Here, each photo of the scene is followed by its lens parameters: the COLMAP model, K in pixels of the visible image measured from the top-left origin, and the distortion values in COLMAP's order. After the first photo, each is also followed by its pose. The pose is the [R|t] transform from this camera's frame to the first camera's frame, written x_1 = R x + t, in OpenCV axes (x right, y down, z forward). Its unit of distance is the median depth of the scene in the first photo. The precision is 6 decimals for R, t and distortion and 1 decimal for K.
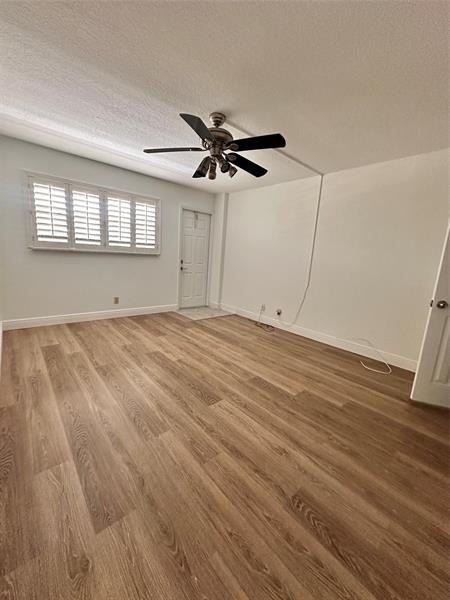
lens RADIAL K [[240.2, 0, 224.3], [0, 240.2, 299.2], [0, 0, 1]] dist [0.001090, 0.000066]
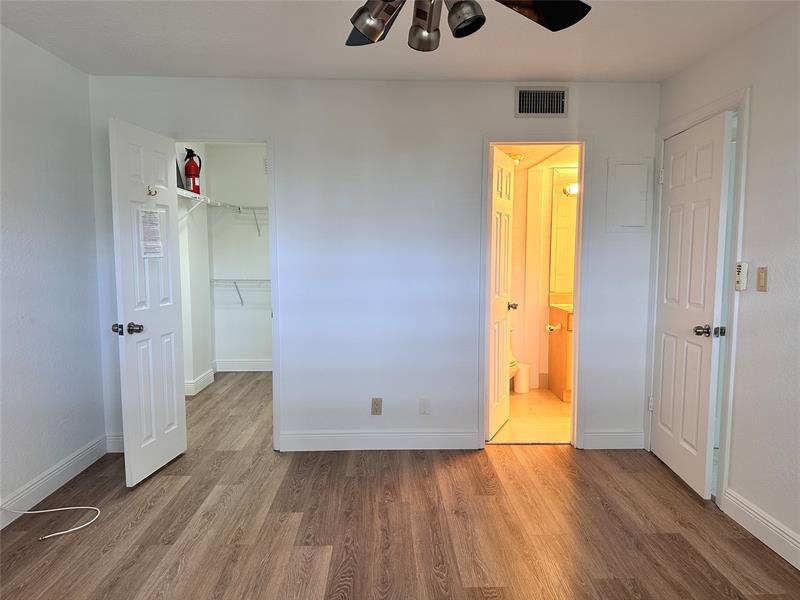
lens RADIAL K [[560.7, 0, 400.1], [0, 560.7, 299.5], [0, 0, 1]] dist [0.121102, -0.187422]
pose [[-0.766313, -0.117685, 0.631597, -0.567250], [0.066047, 0.963441, 0.259651, -0.441277], [-0.639064, 0.240689, -0.730524, 1.832668]]
